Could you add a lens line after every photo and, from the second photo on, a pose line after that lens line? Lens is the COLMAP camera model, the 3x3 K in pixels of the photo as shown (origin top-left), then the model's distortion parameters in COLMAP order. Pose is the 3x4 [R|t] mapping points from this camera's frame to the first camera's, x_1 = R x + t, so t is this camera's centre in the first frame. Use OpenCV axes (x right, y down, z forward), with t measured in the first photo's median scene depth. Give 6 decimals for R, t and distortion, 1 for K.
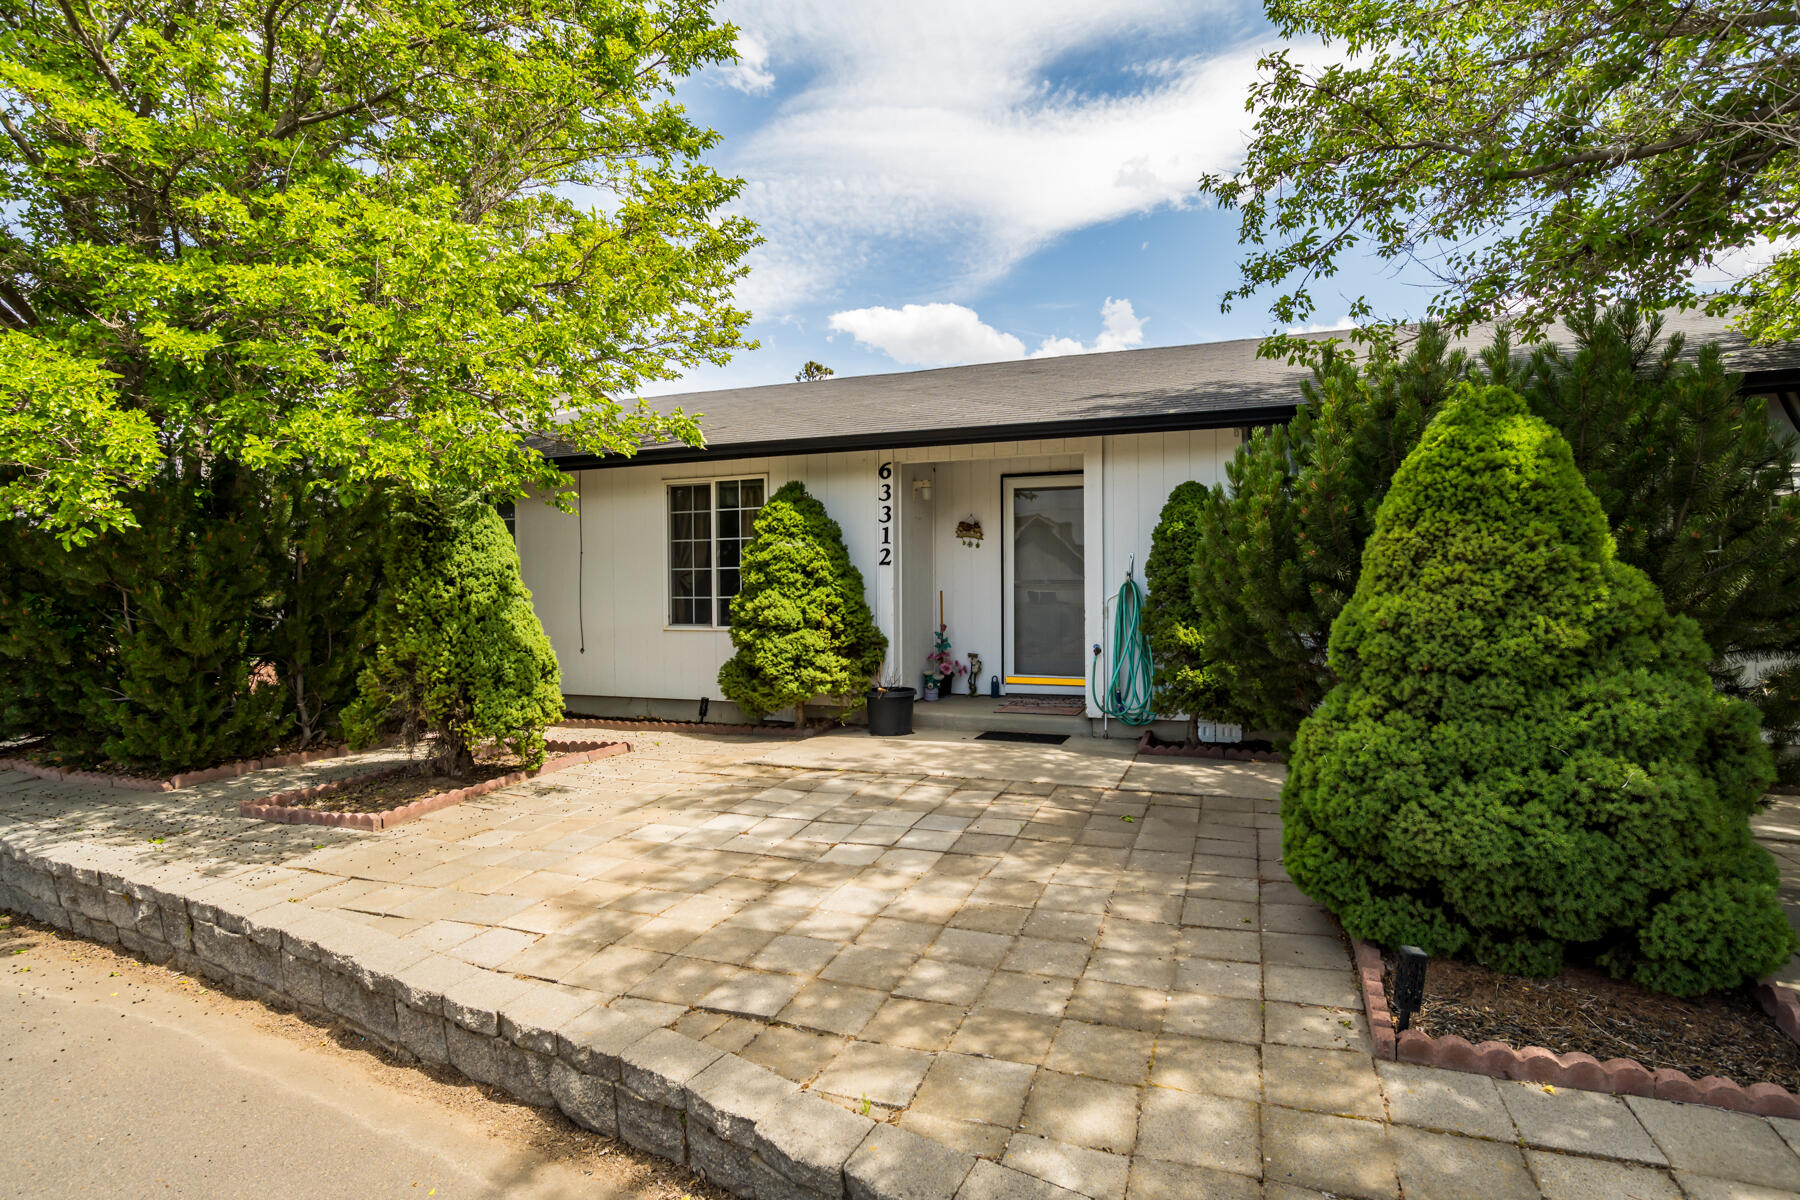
lens RADIAL K [[912.6, 0, 908.1], [0, 912.6, 592.6], [0, 0, 1]] dist [-0.017311, 0.006537]
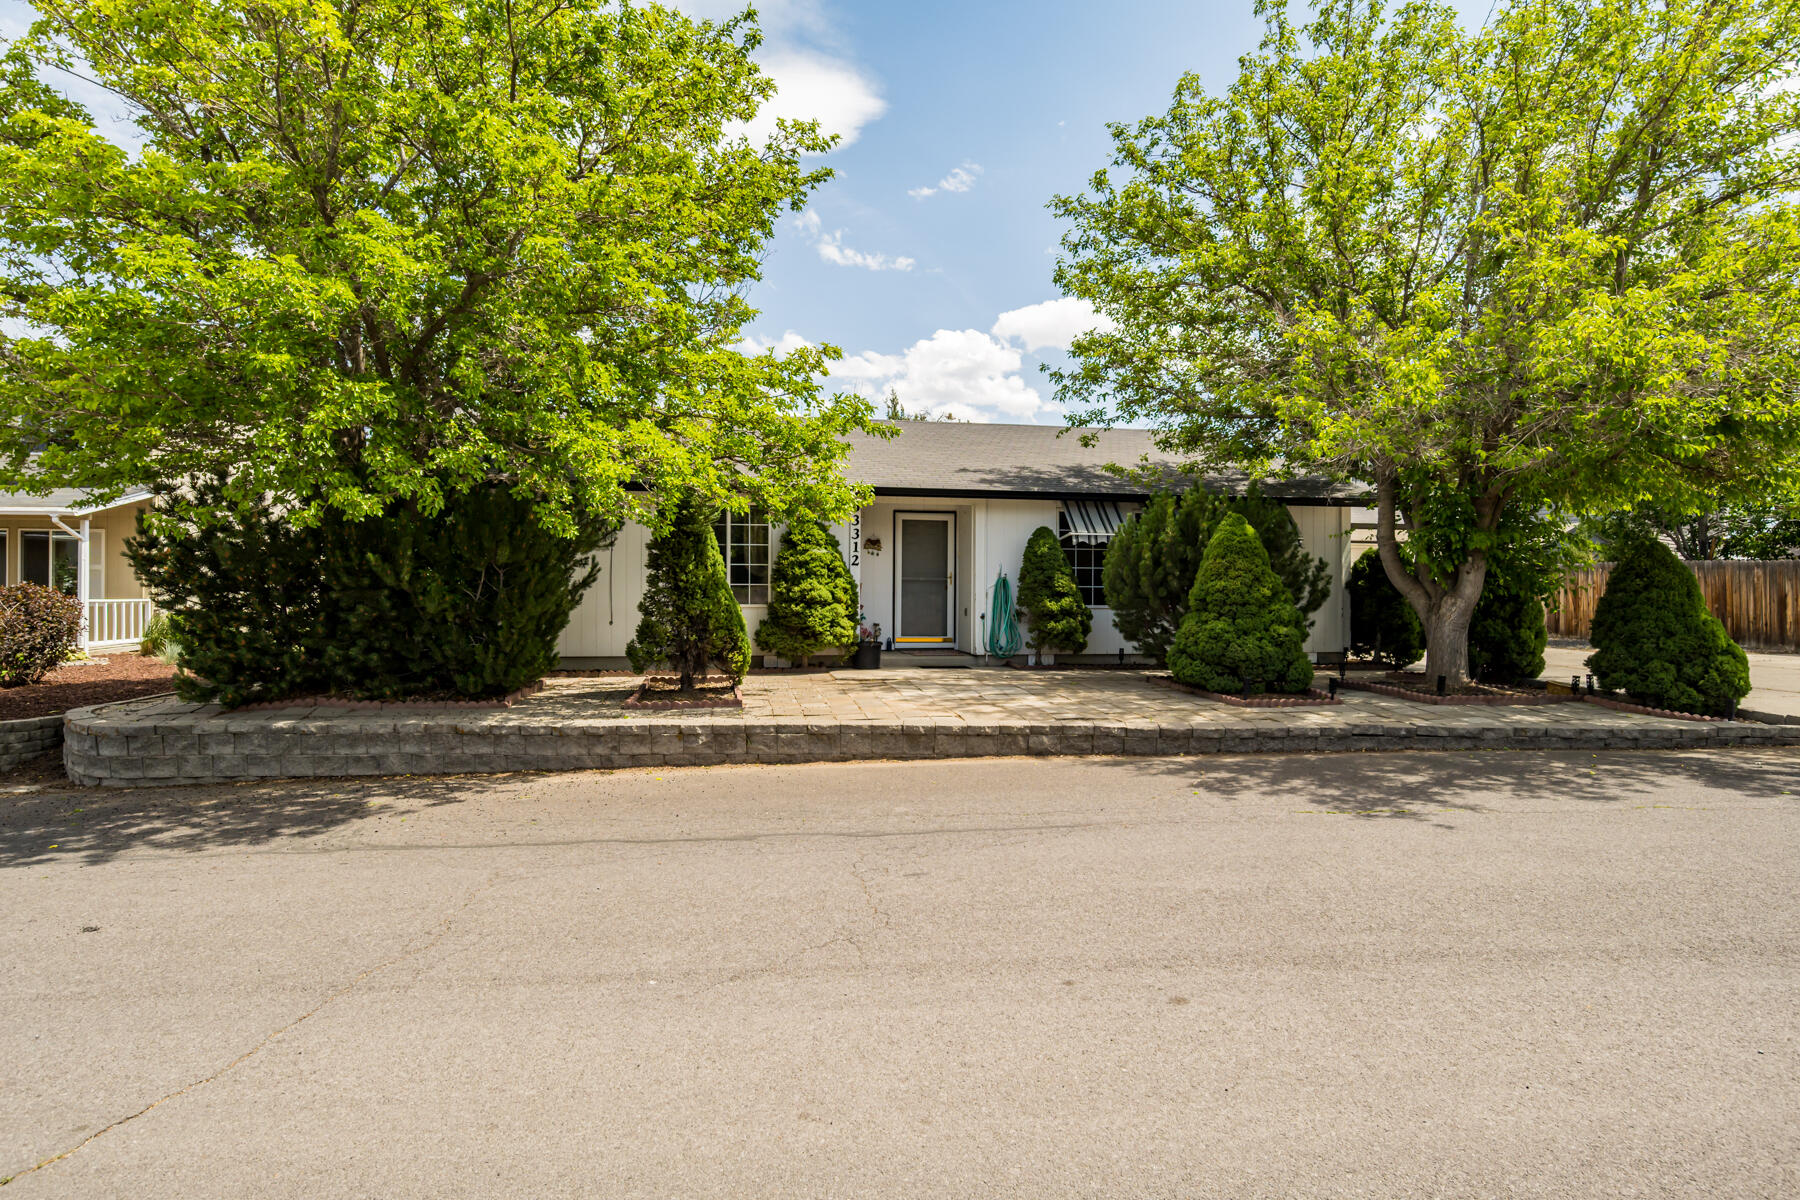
lens RADIAL K [[1001.3, 0, 899.1], [0, 1001.3, 595.0], [0, 0, 1]] dist [-0.001760, 0.000686]
pose [[0.863453, 0.011667, 0.504294, -0.904405], [-0.008765, 0.999929, -0.008127, 0.038117], [-0.504353, 0.002597, 0.863494, -0.594398]]
